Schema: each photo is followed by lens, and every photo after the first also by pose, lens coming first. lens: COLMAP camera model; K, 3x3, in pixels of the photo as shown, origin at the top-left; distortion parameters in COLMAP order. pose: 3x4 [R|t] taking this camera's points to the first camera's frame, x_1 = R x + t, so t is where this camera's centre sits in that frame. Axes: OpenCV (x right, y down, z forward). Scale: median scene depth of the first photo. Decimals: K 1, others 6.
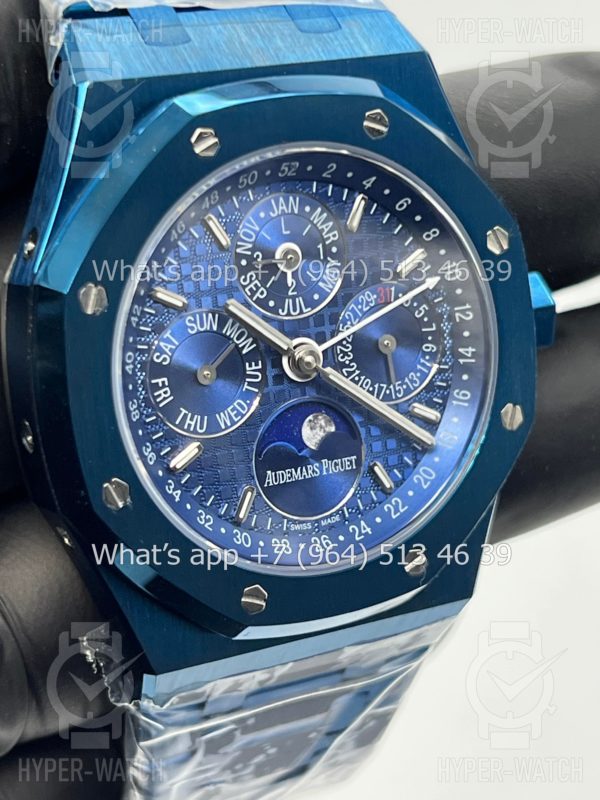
lens RADIAL K [[1857.8, 0, 300.0], [0, 1857.8, 400.0], [0, 0, 1]] dist [0.223986, 0.162786]
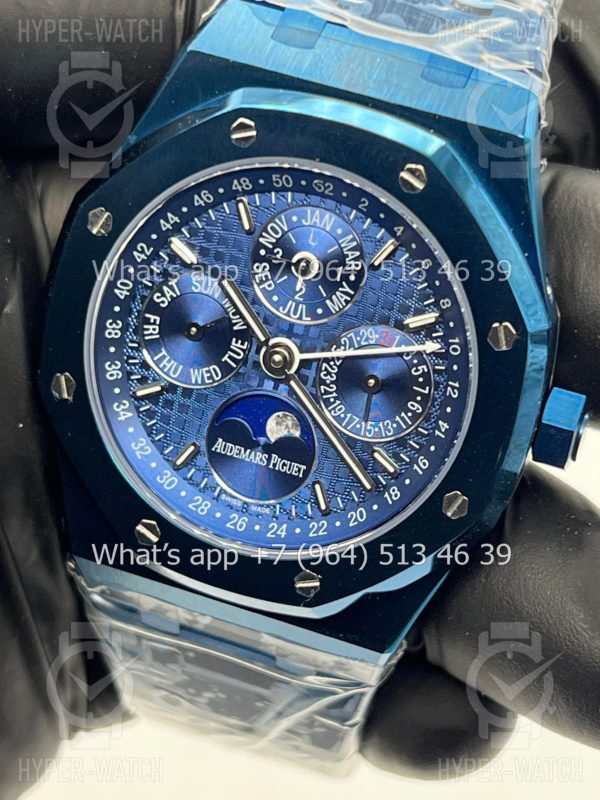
lens RADIAL K [[1857.8, 0, 300.0], [0, 1857.8, 400.0], [0, 0, 1]] dist [0.223986, 0.162786]
pose [[0.702194, 0.411467, -0.581050, 0.644756], [-0.408106, 0.901333, 0.145080, -0.160705], [0.583415, 0.135256, 0.800832, 0.150519]]
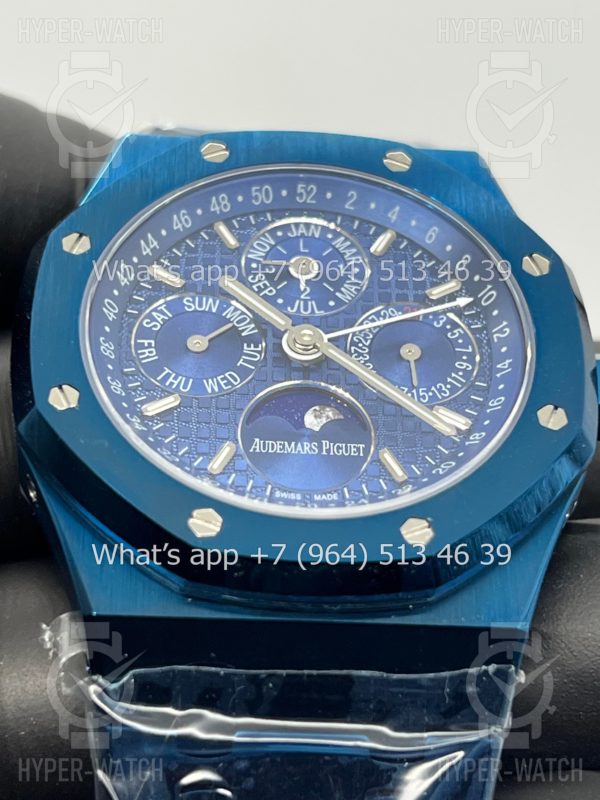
lens RADIAL K [[1857.8, 0, 300.0], [0, 1857.8, 400.0], [0, 0, 1]] dist [0.223986, 0.162786]
pose [[0.918779, -0.158322, -0.361633, 0.340147], [-0.142345, 0.721572, -0.677548, 0.647666], [0.368215, 0.673994, 0.640429, 0.408614]]
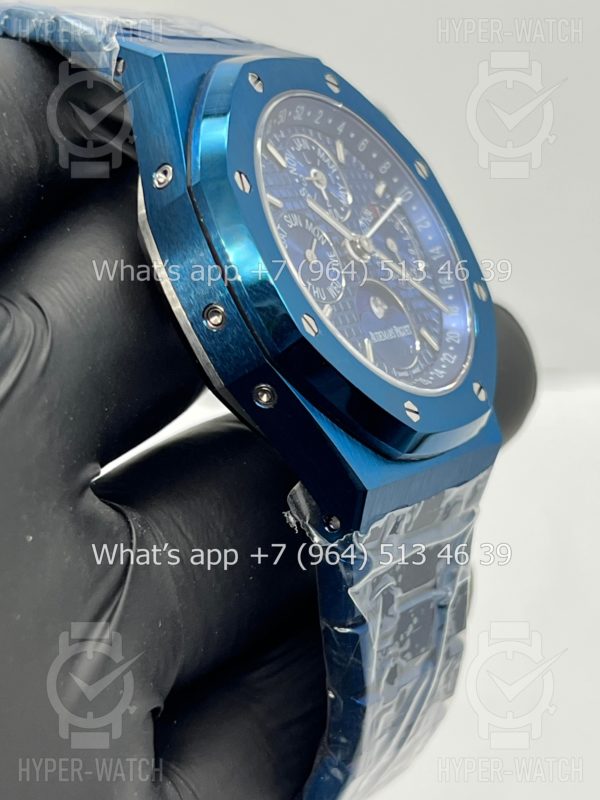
lens RADIAL K [[1857.8, 0, 300.0], [0, 1857.8, 400.0], [0, 0, 1]] dist [0.223986, 0.162786]
pose [[0.841448, -0.217328, 0.494706, -0.681595], [0.398948, 0.867361, -0.297534, 0.430141], [-0.364426, 0.447721, 0.816541, 0.026588]]
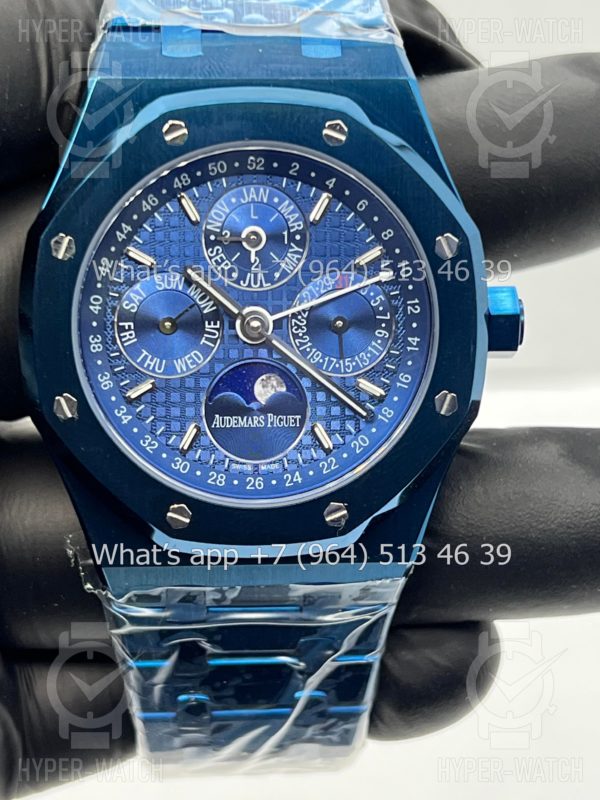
lens RADIAL K [[1857.8, 0, 300.0], [0, 1857.8, 400.0], [0, 0, 1]] dist [0.223986, 0.162786]
pose [[0.912626, 0.122805, -0.389914, 0.497397], [-0.148072, 0.988347, -0.035292, 0.063258], [0.381036, 0.089944, 0.920175, -0.076292]]
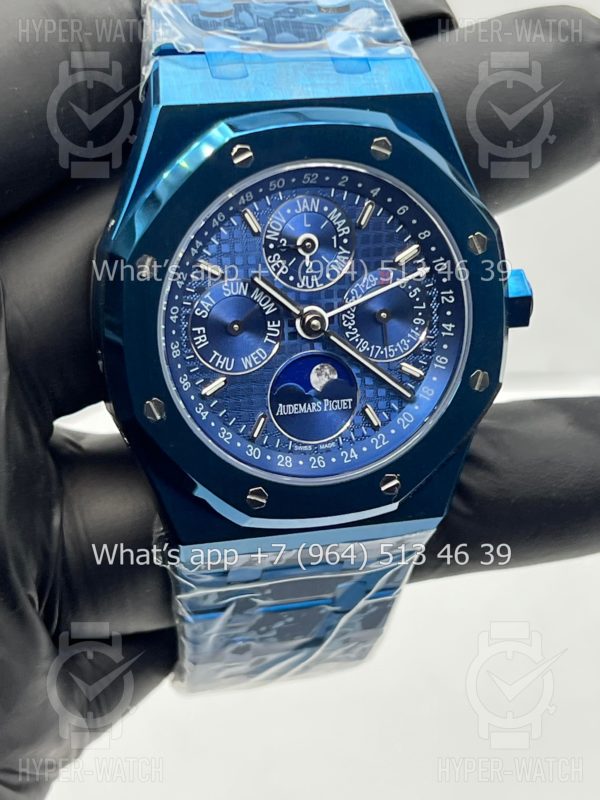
lens RADIAL K [[1857.8, 0, 300.0], [0, 1857.8, 400.0], [0, 0, 1]] dist [0.223986, 0.162786]
pose [[0.979516, 0.097801, -0.176022, 0.231471], [-0.089996, 0.994594, 0.051810, -0.034728], [0.180137, -0.034908, 0.983022, -0.303198]]
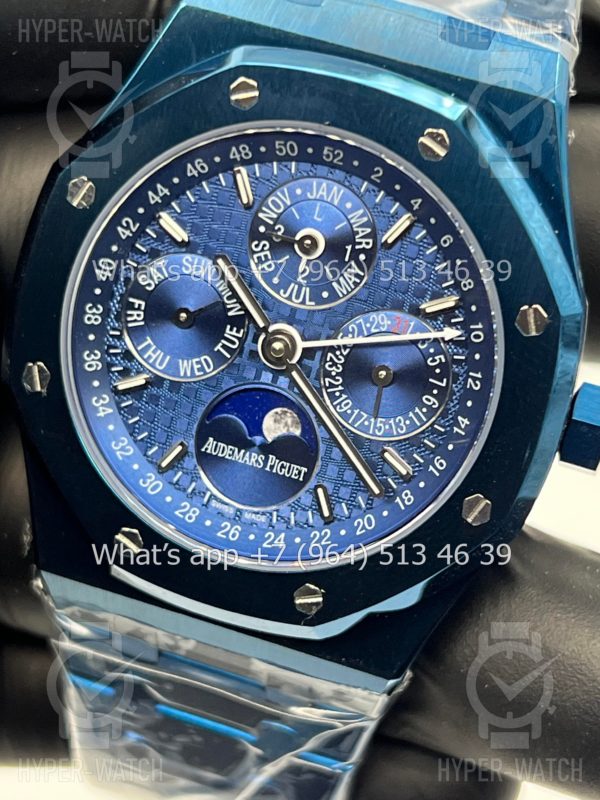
lens RADIAL K [[1857.8, 0, 300.0], [0, 1857.8, 400.0], [0, 0, 1]] dist [0.223986, 0.162786]
pose [[0.725781, 0.388706, -0.567583, 0.568535], [-0.421256, 0.903404, 0.080023, -0.078364], [0.543862, 0.181019, 0.819418, 0.220322]]
